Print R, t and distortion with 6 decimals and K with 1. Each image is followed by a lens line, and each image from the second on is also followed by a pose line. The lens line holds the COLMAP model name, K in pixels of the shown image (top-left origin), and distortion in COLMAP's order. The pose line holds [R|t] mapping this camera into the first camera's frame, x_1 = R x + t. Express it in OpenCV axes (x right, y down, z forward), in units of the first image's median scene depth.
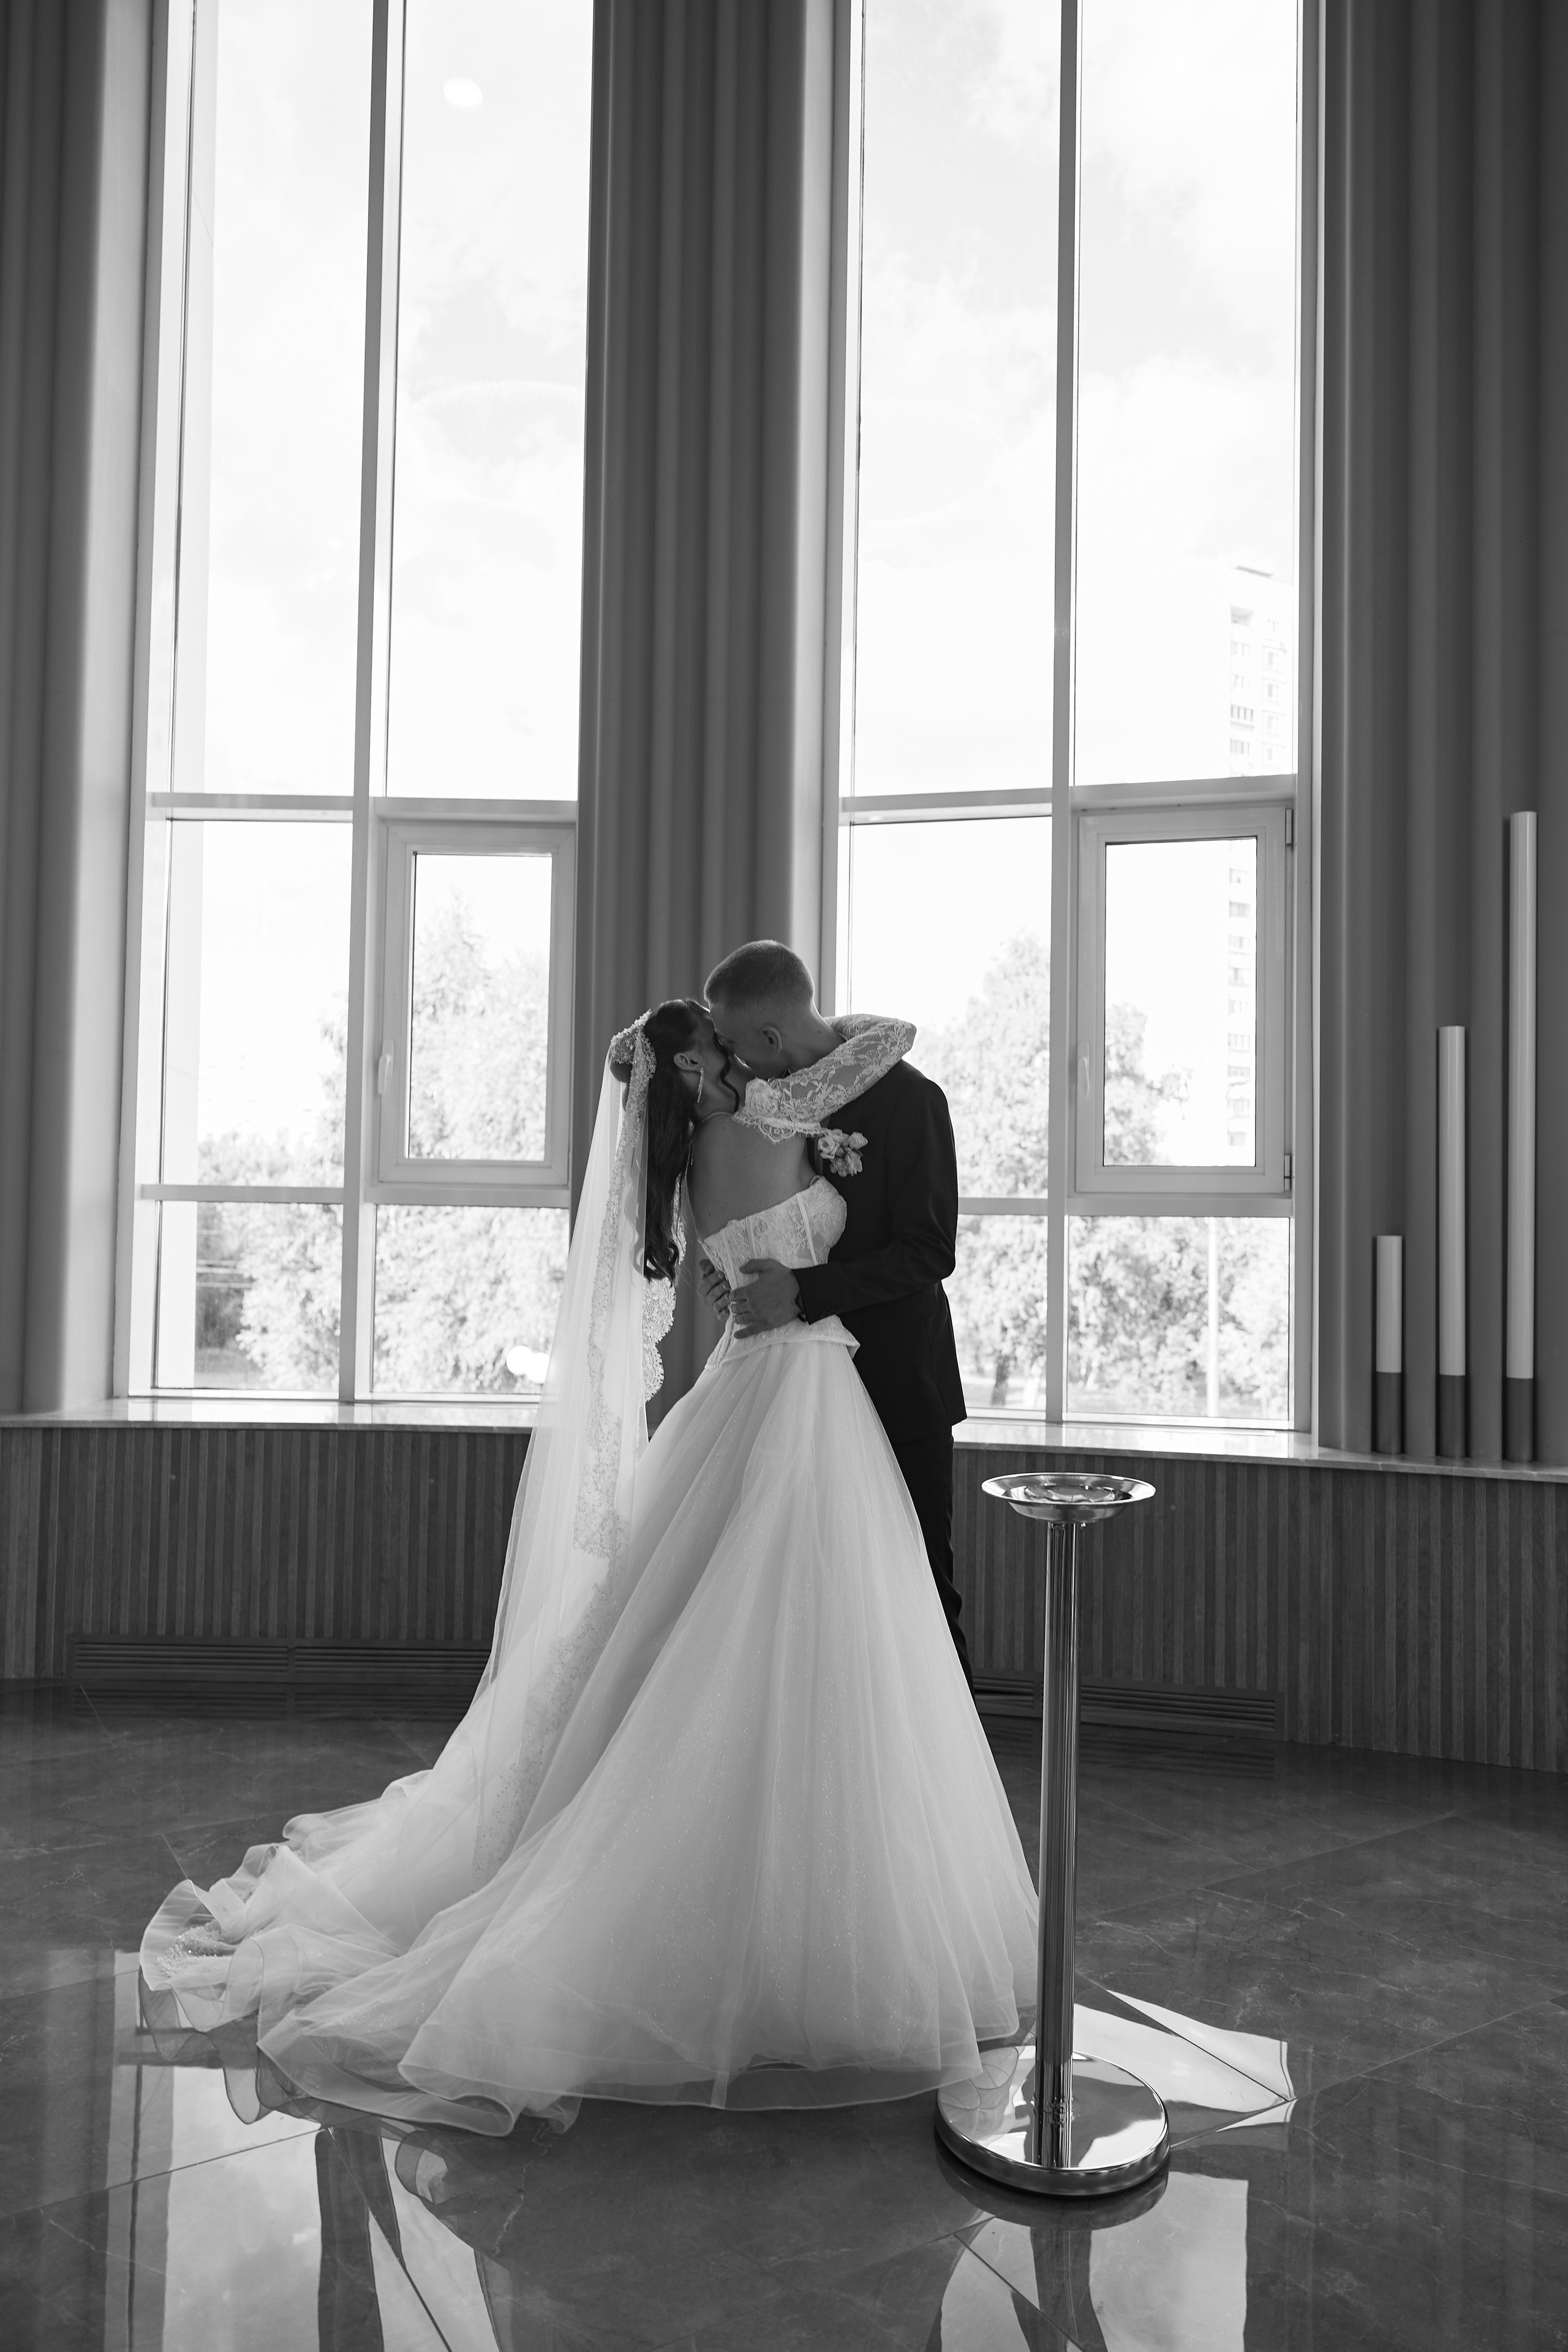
lens RADIAL K [[1584.7, 0, 784.0], [0, 1584.7, 1176.0], [0, 0, 1]] dist [-0.010475, 0.005680]
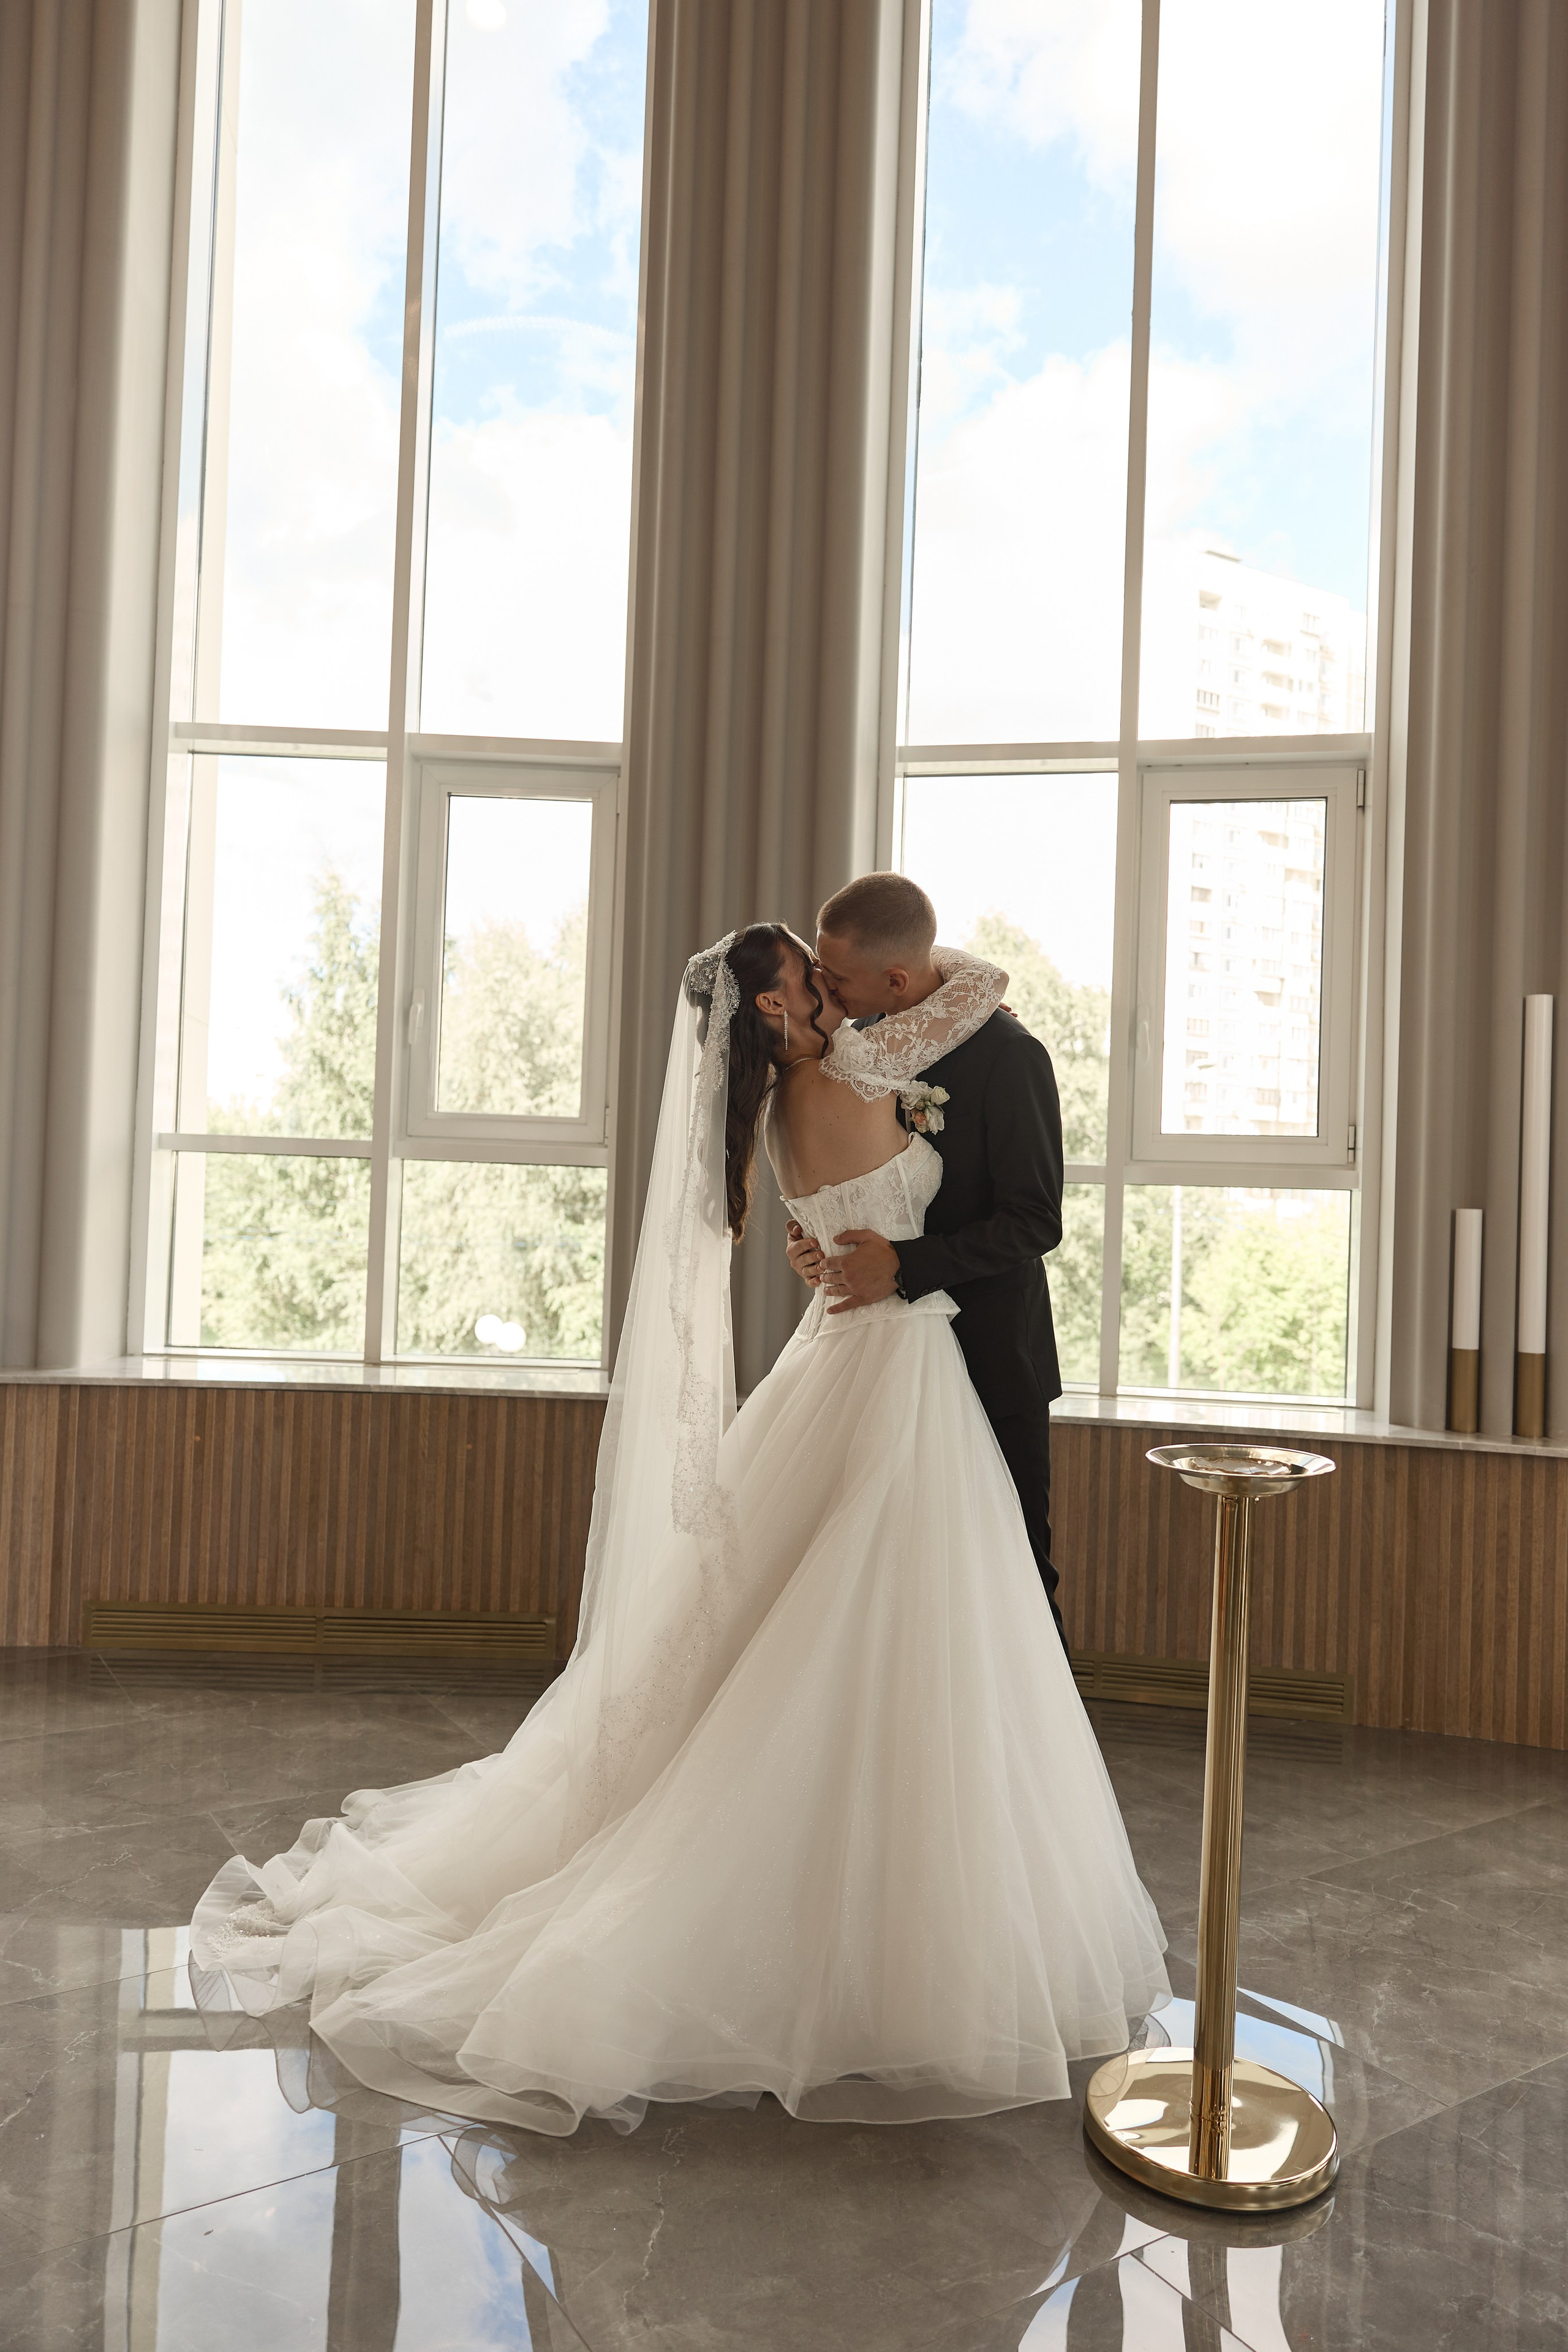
lens RADIAL K [[1584.7, 0, 784.0], [0, 1584.7, 1176.0], [0, 0, 1]] dist [-0.010475, 0.005680]
pose [[0.999431, 0.019260, 0.027682, -0.064041], [-0.019686, 0.999691, 0.015185, 0.010728], [-0.027381, -0.015721, 0.999501, 0.038759]]
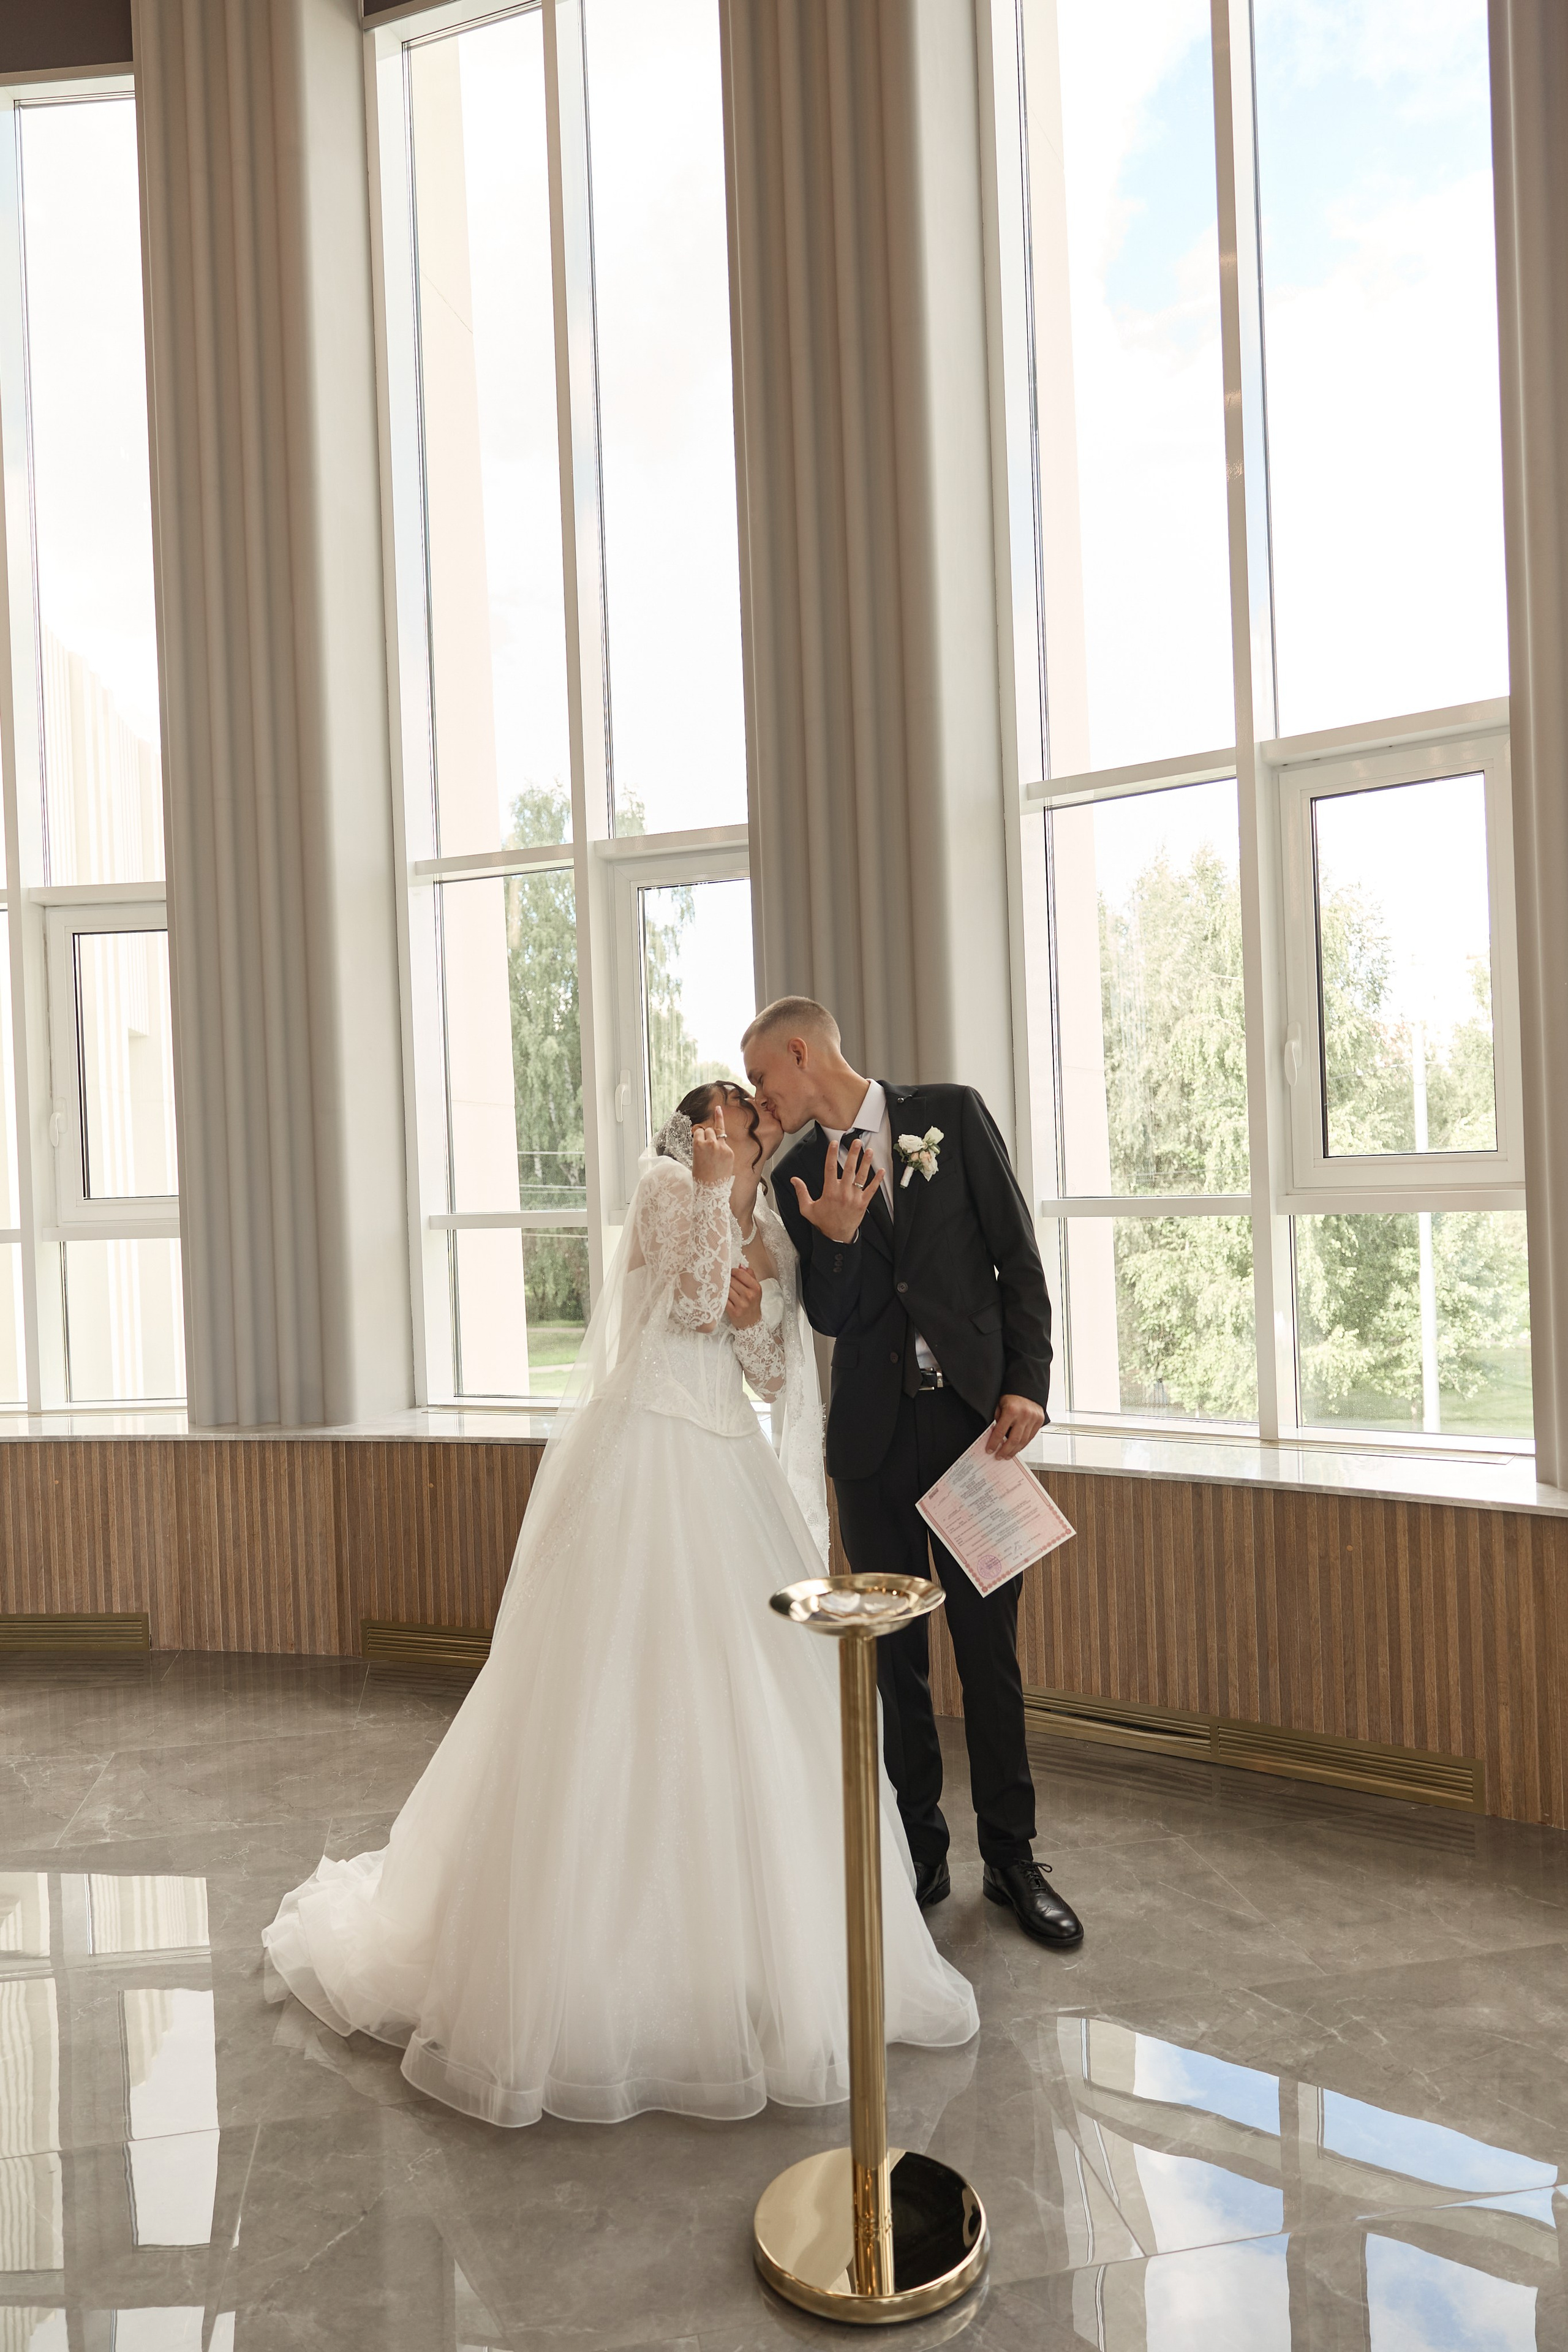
lens RADIAL K [[1584.7, 0, 784.0], [0, 1584.7, 1176.0], [0, 0, 1]] dist [-0.010475, 0.005680]
pose [[0.935120, -0.047898, -0.351078, 0.261960], [0.062811, 0.997537, 0.031208, -0.049742], [0.348719, -0.051234, 0.935826, 0.049395]]
